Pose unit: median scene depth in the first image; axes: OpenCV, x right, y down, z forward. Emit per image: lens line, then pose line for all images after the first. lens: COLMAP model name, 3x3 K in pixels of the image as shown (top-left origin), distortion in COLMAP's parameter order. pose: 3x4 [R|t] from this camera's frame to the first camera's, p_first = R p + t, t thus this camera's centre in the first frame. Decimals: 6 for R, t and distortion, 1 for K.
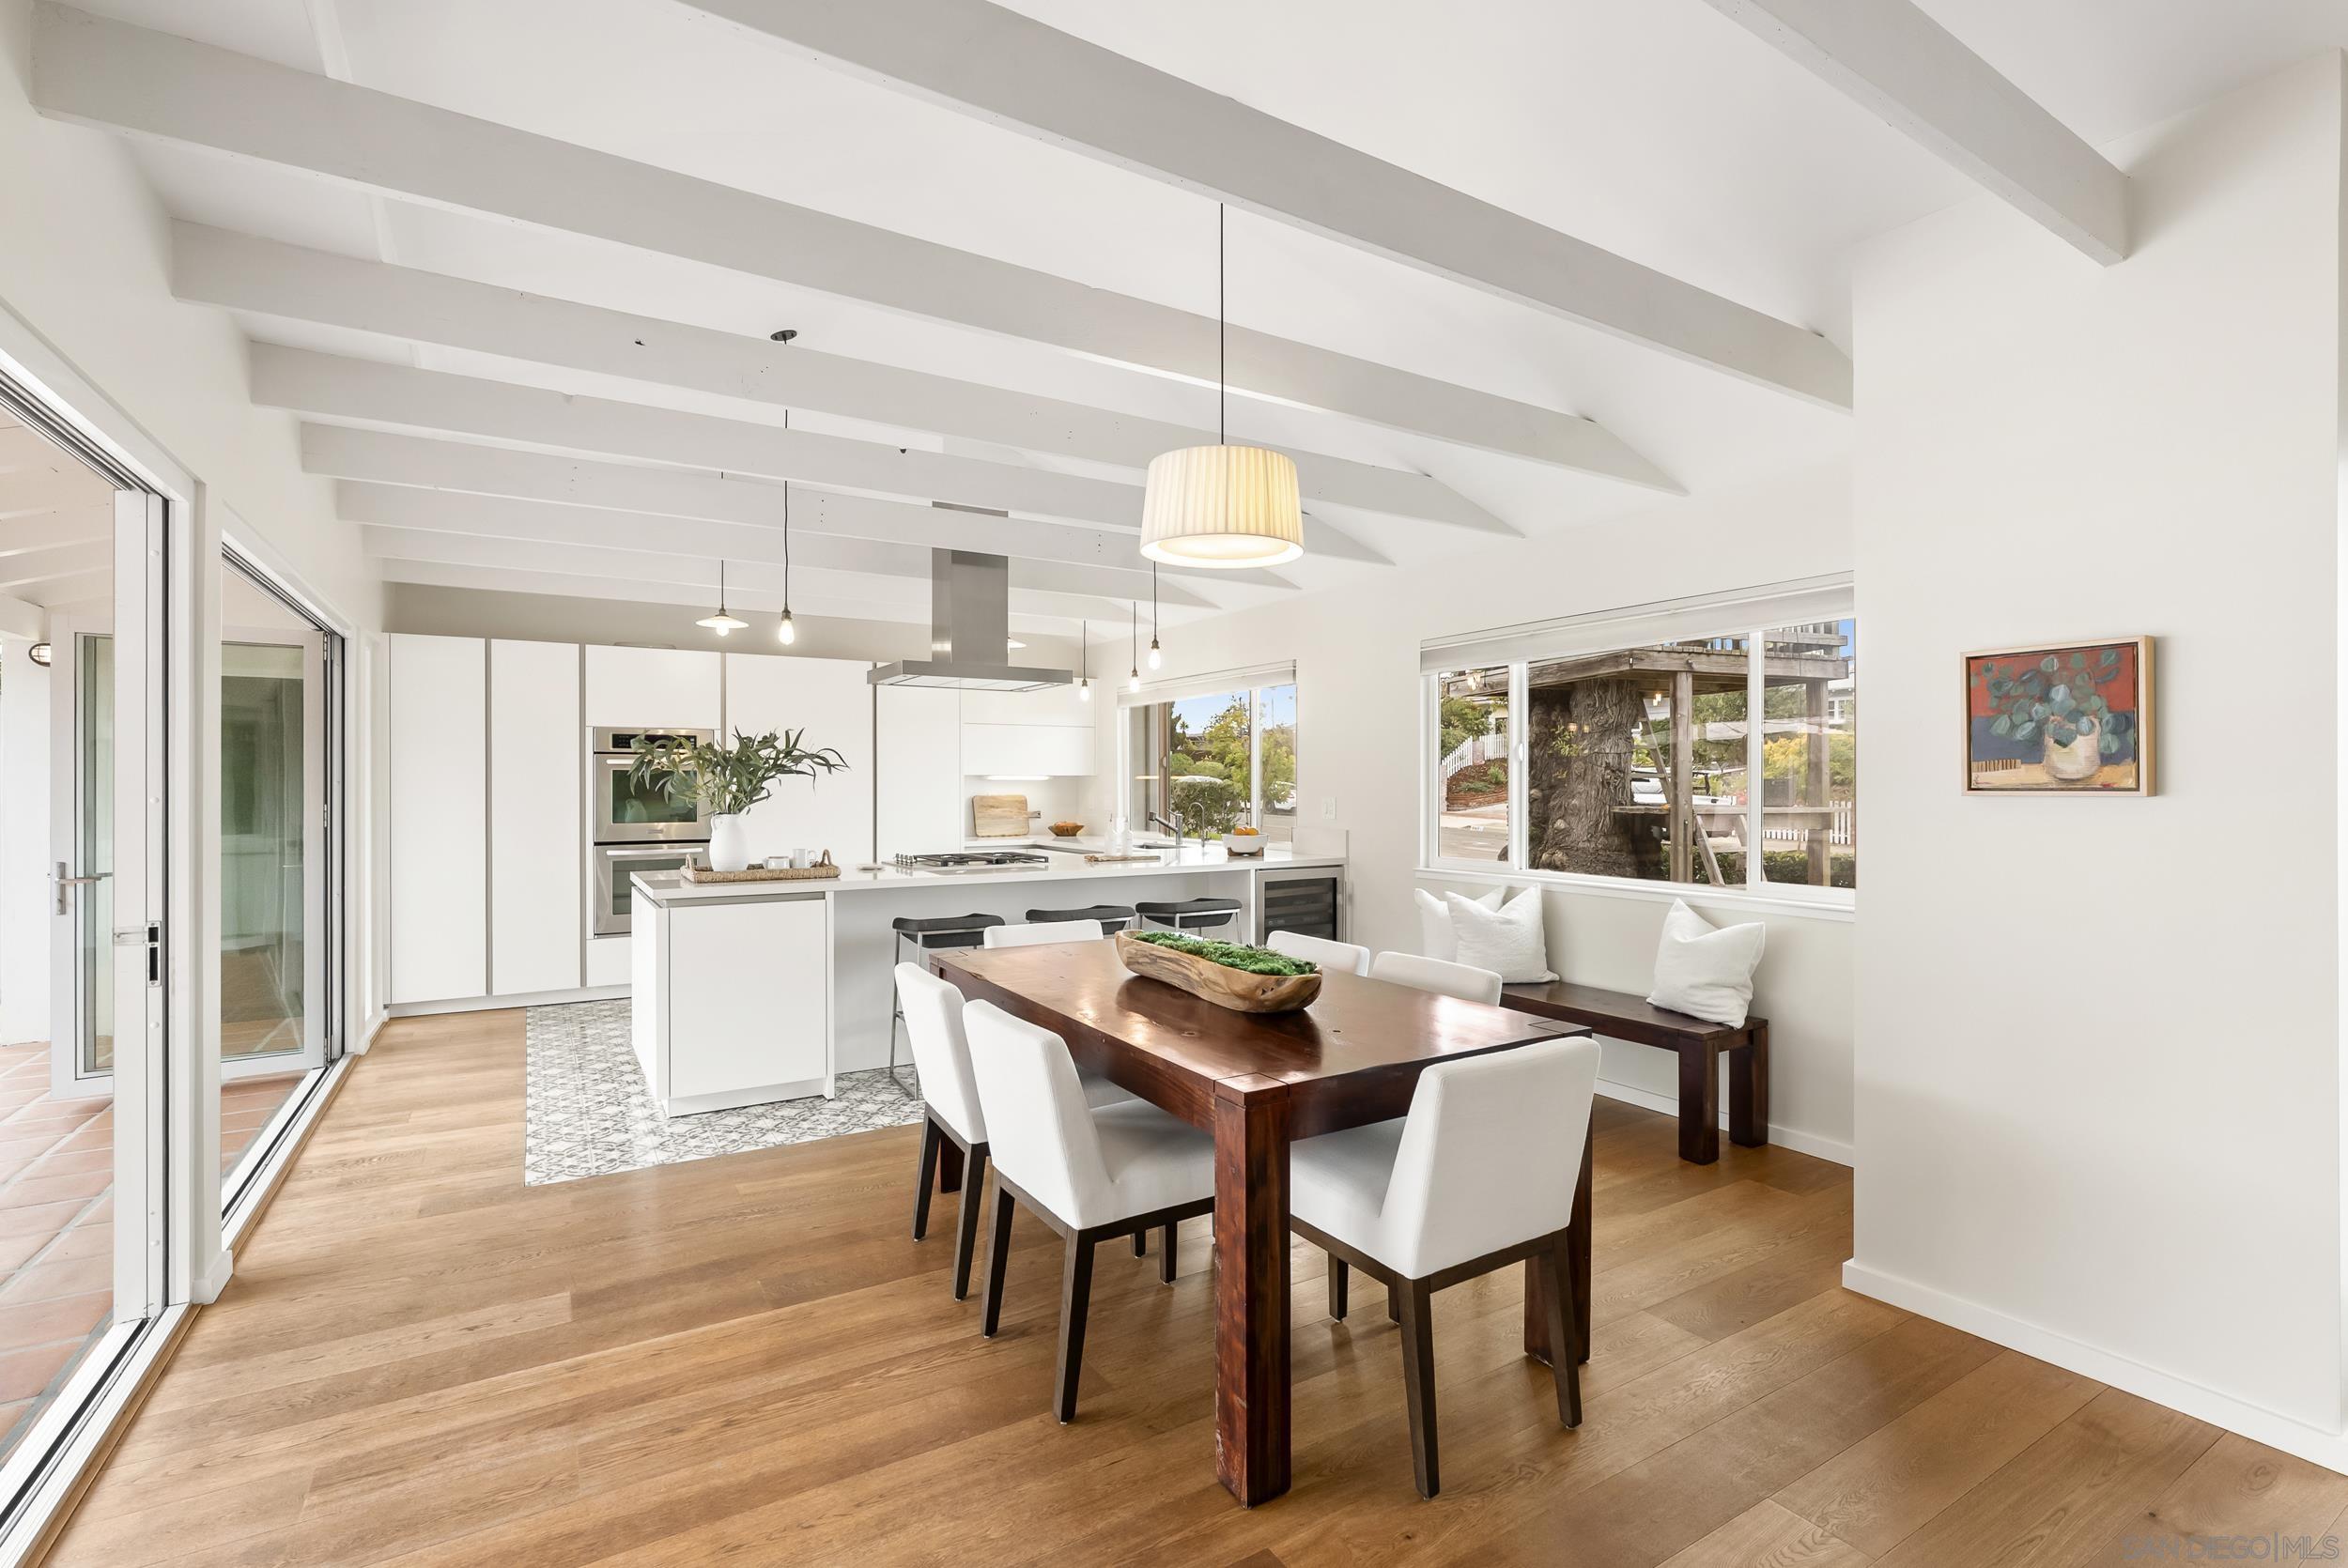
lens RADIAL K [[1072.6, 0, 1177.5], [0, 1072.6, 780.9], [0, 0, 1]] dist [-0.000603, -0.000018]
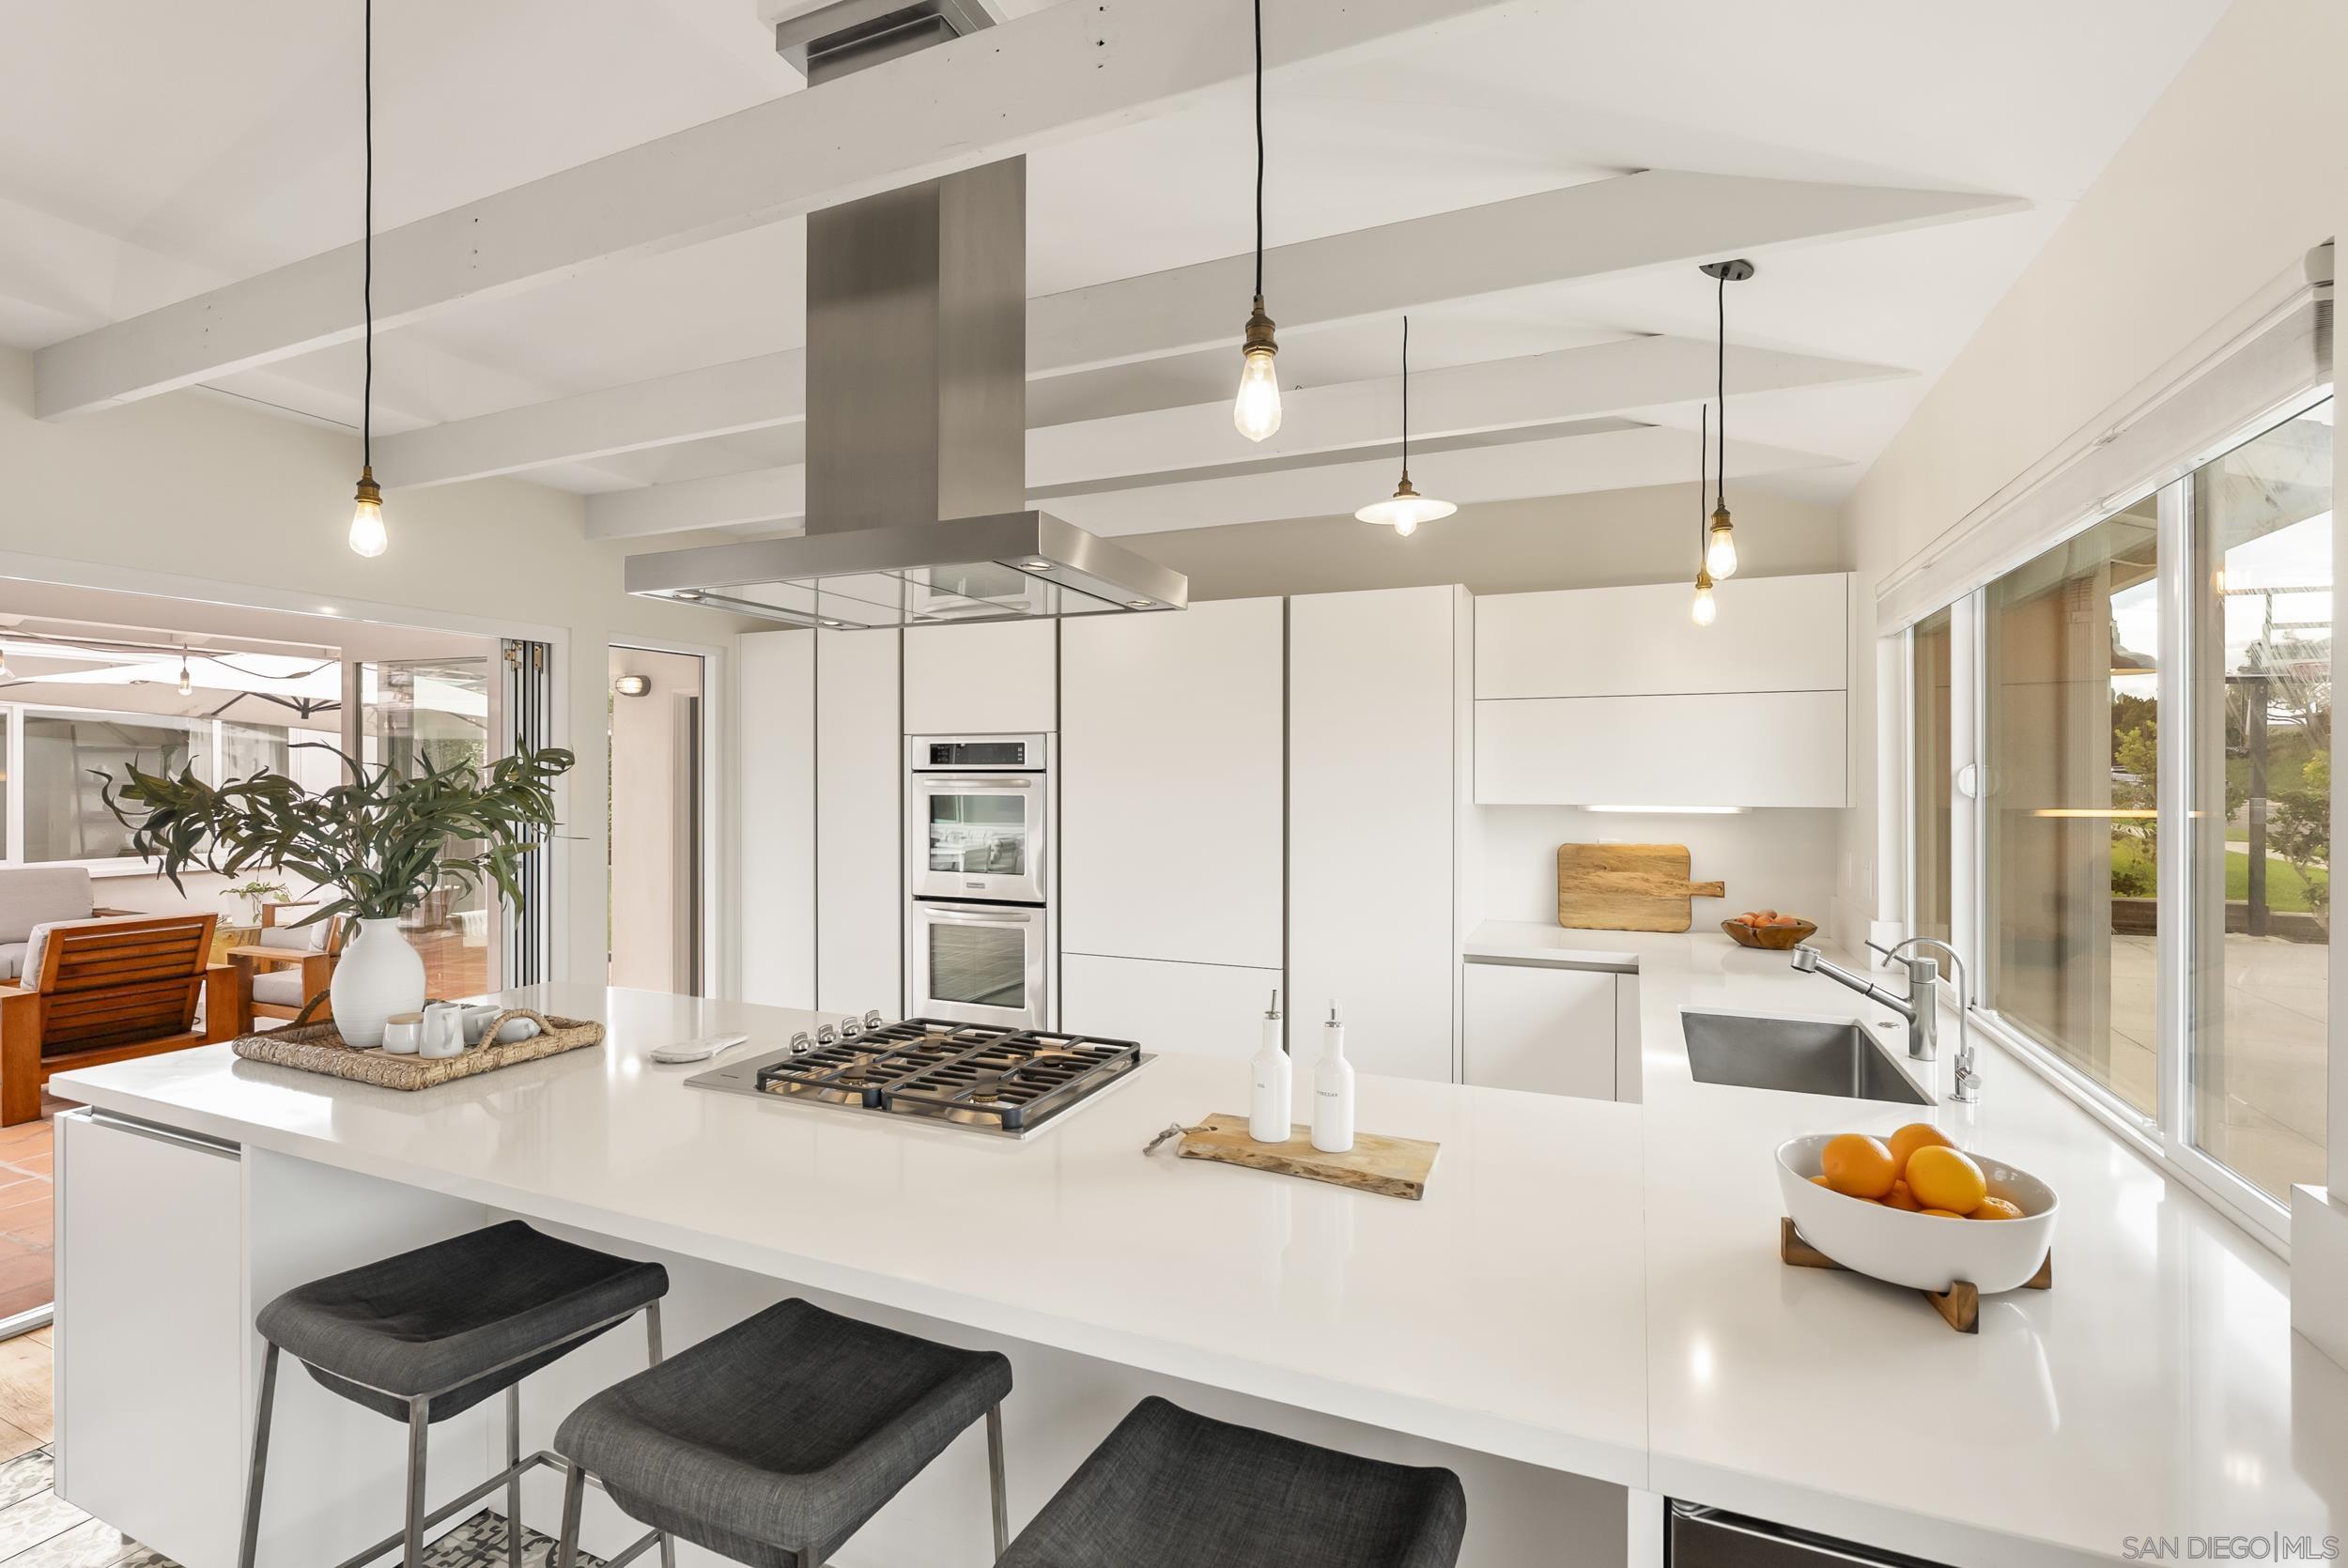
lens RADIAL K [[1072.6, 0, 1170.7], [0, 1072.6, 779.8], [0, 0, 1]] dist [-0.000603, -0.000018]
pose [[0.572051, 0.001225, -0.820217, 0.117856], [-0.000694, 0.999999, 0.001009, -0.016887], [0.820218, -0.000008, 0.572052, 0.540690]]
